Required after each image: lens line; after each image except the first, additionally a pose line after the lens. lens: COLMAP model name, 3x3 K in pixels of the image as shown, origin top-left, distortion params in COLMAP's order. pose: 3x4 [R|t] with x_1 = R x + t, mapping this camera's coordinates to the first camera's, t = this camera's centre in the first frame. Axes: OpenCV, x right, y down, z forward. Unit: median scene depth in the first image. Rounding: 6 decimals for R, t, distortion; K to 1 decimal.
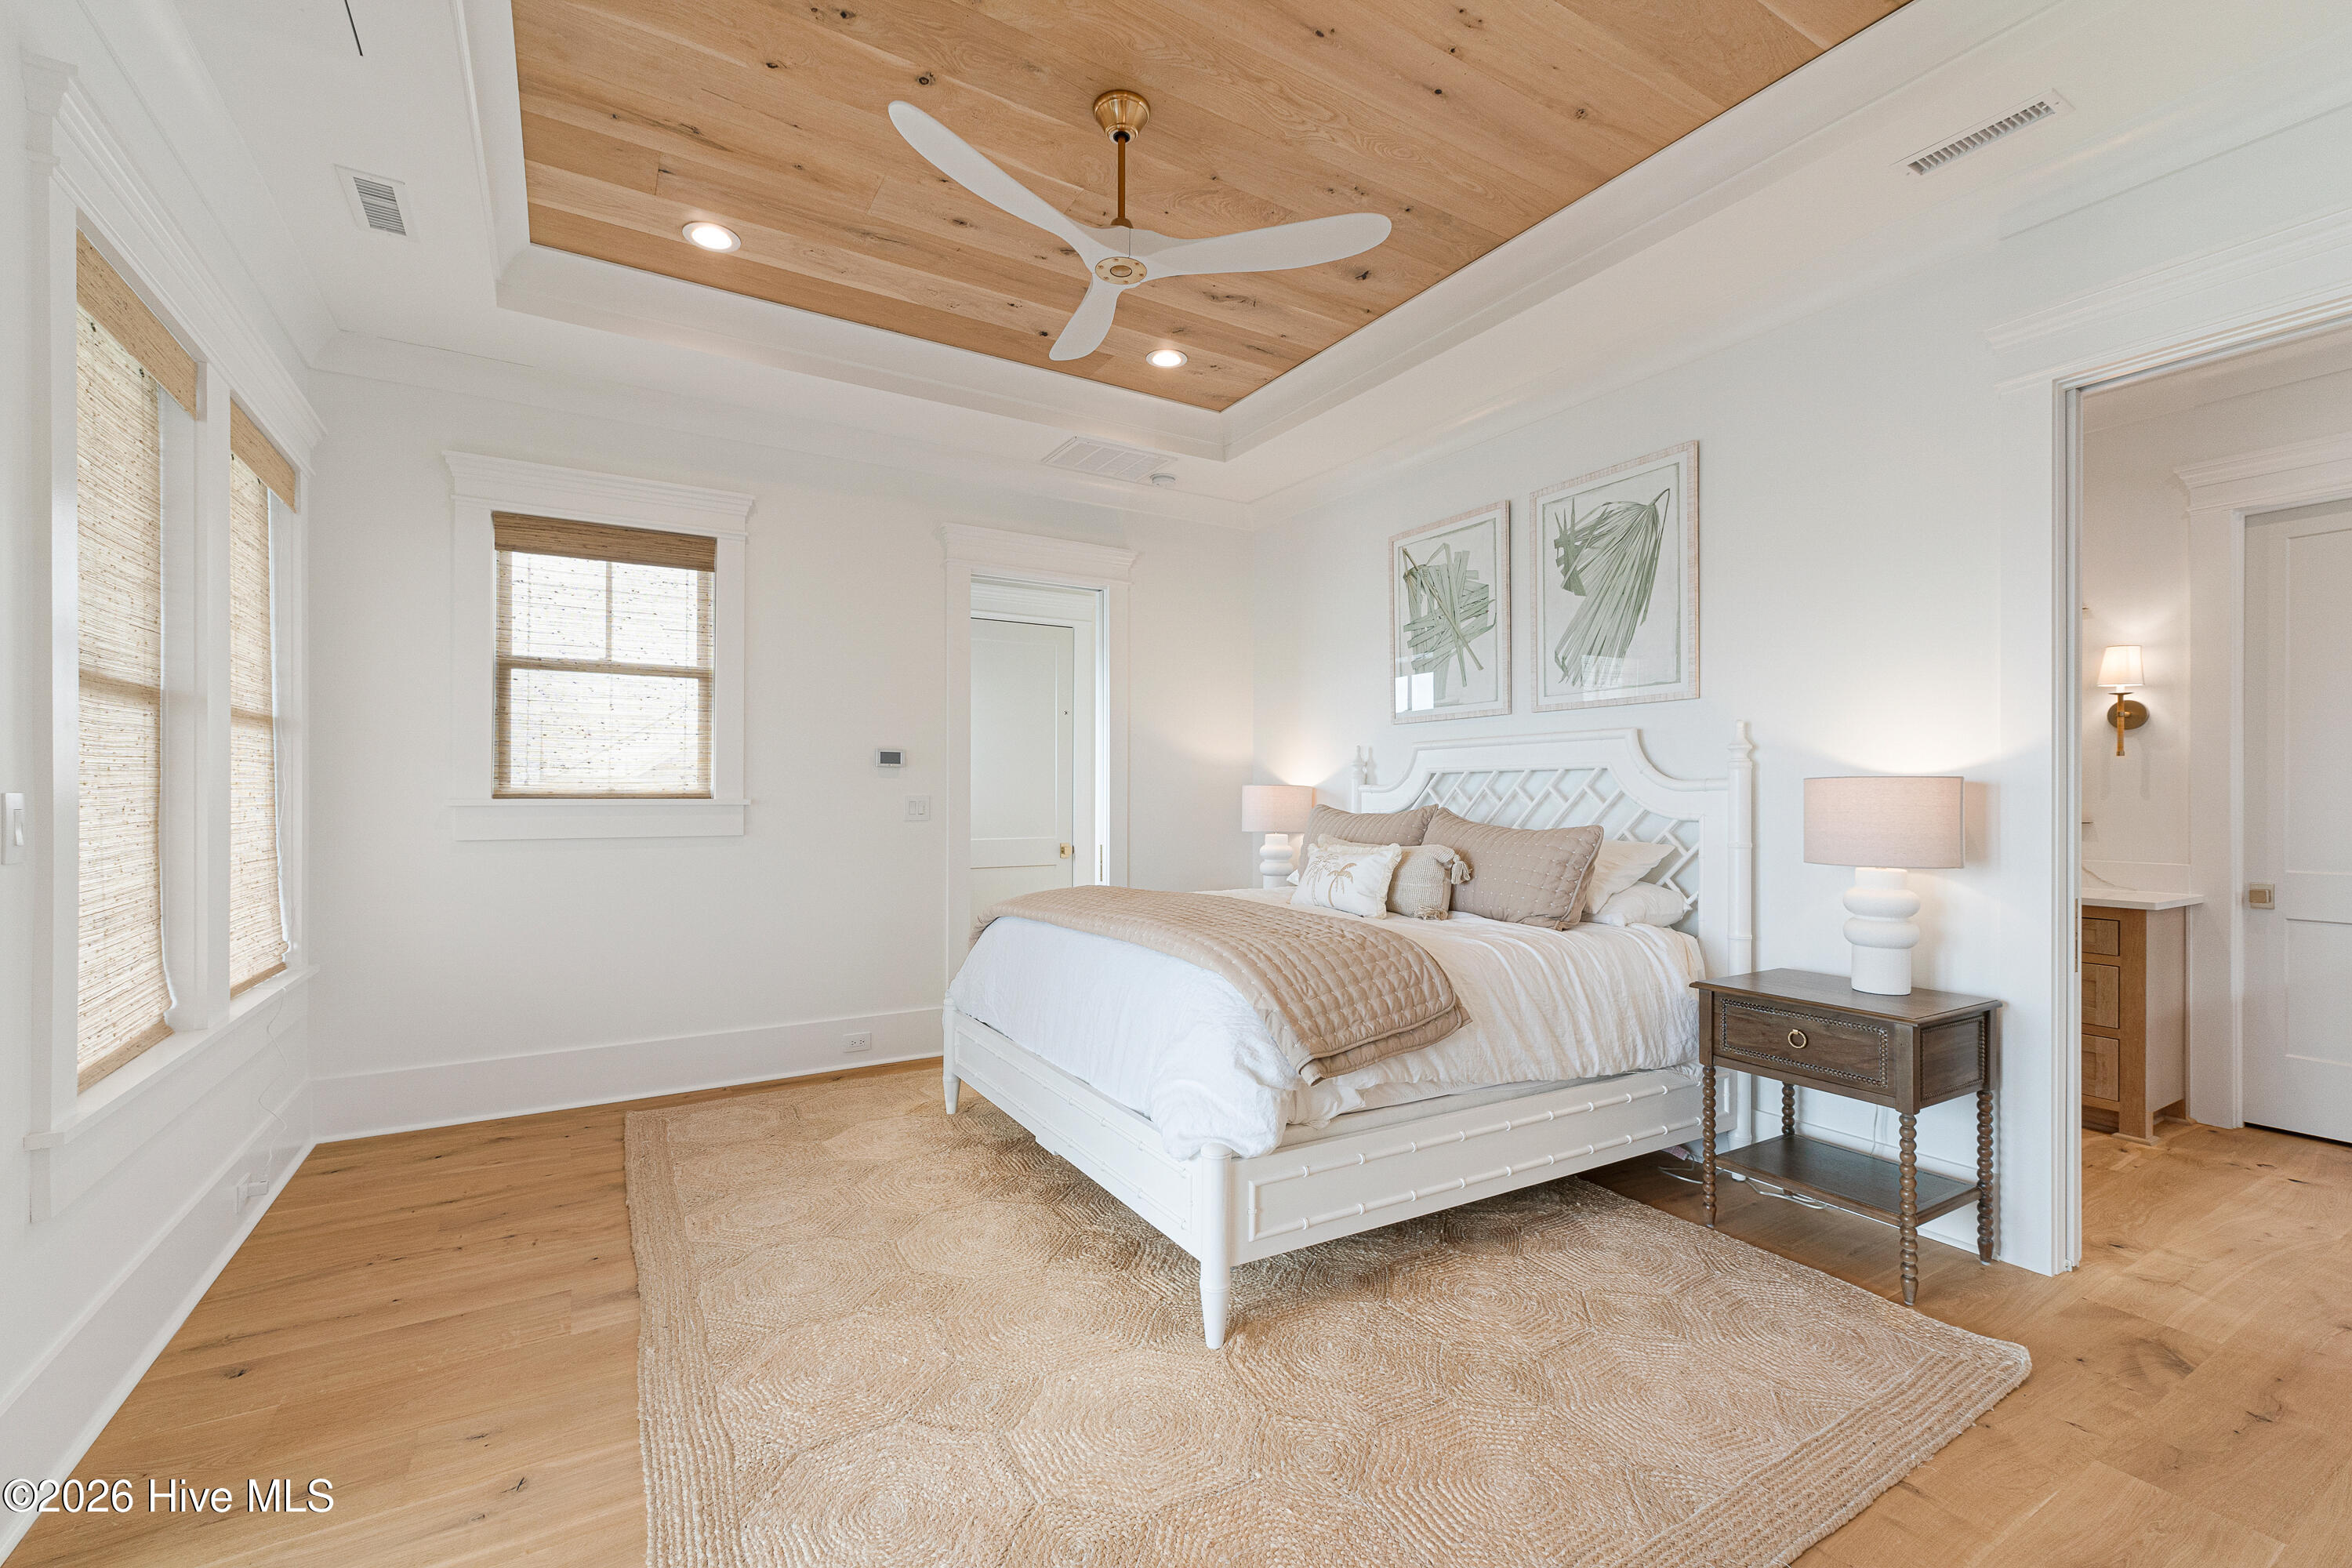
lens RADIAL K [[981.9, 0, 1170.6], [0, 981.9, 794.3], [0, 0, 1]] dist [0.000252, 0.000016]
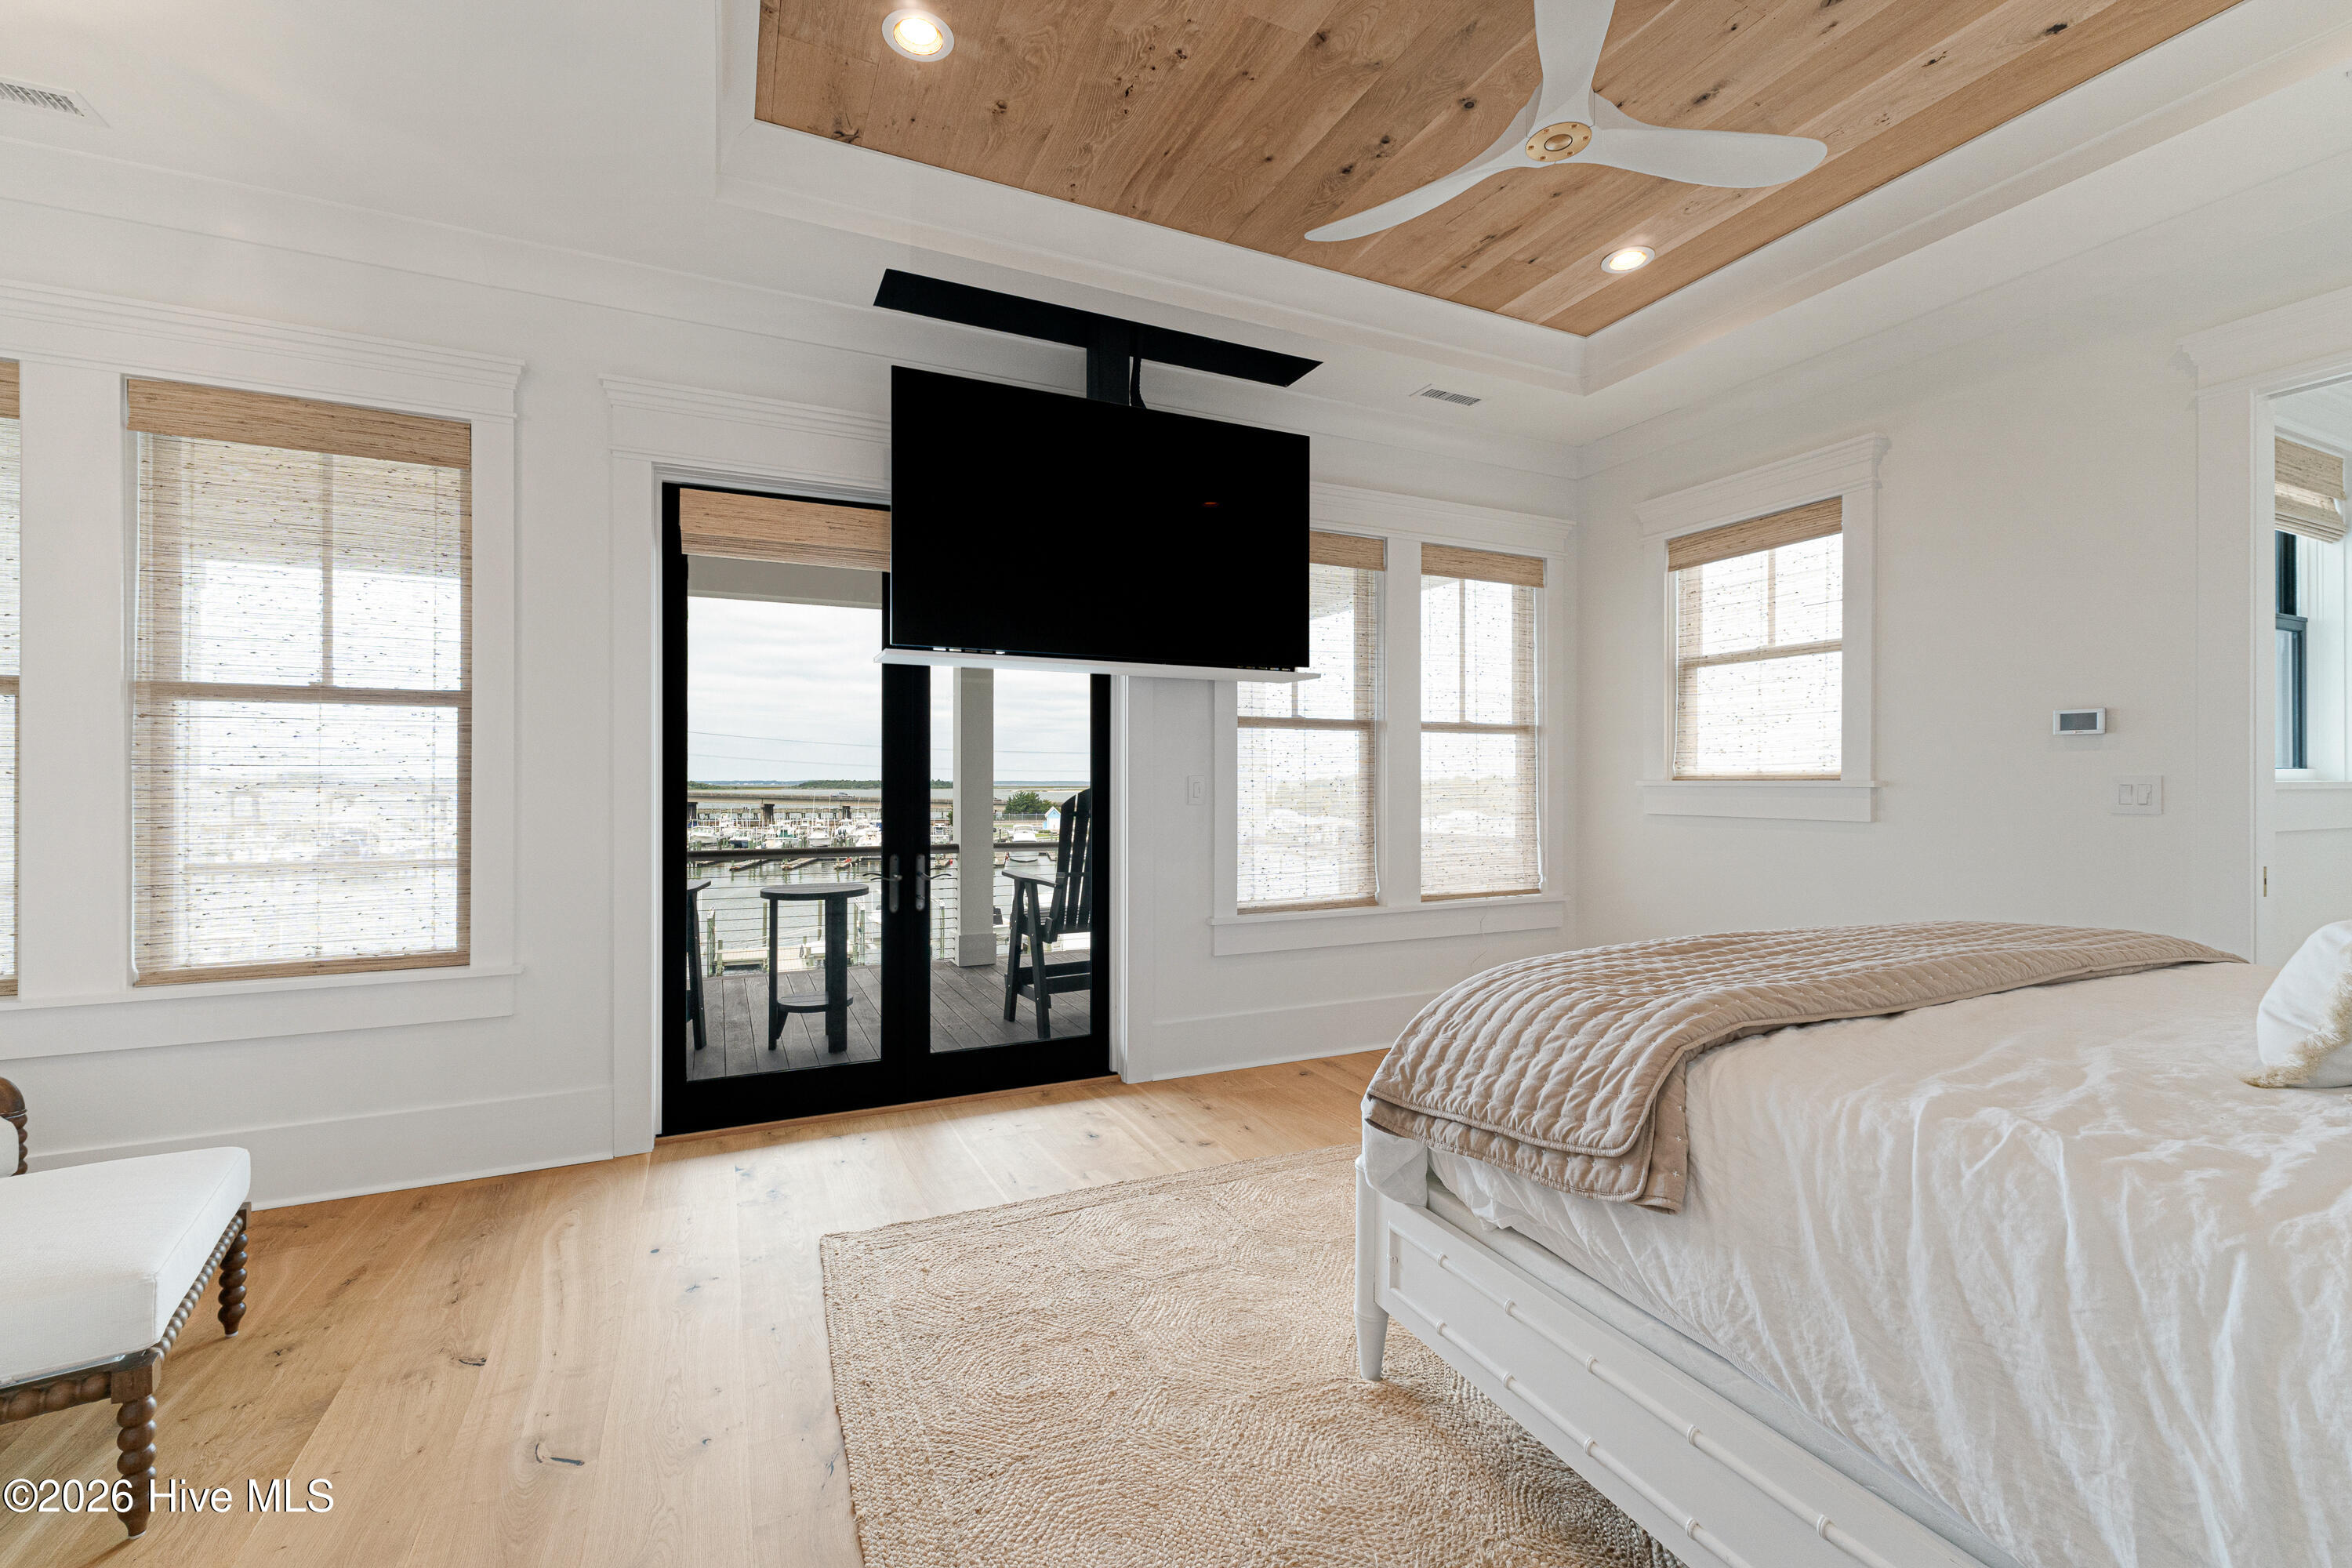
lens RADIAL K [[975.9, 0, 1174.6], [0, 975.9, 773.9], [0, 0, 1]] dist [0.000407, -0.000066]
pose [[-0.111148, -0.005515, -0.993789, 0.532948], [0.000735, 0.999984, -0.005632, 0.003273], [0.993804, -0.001357, -0.111143, 0.509798]]
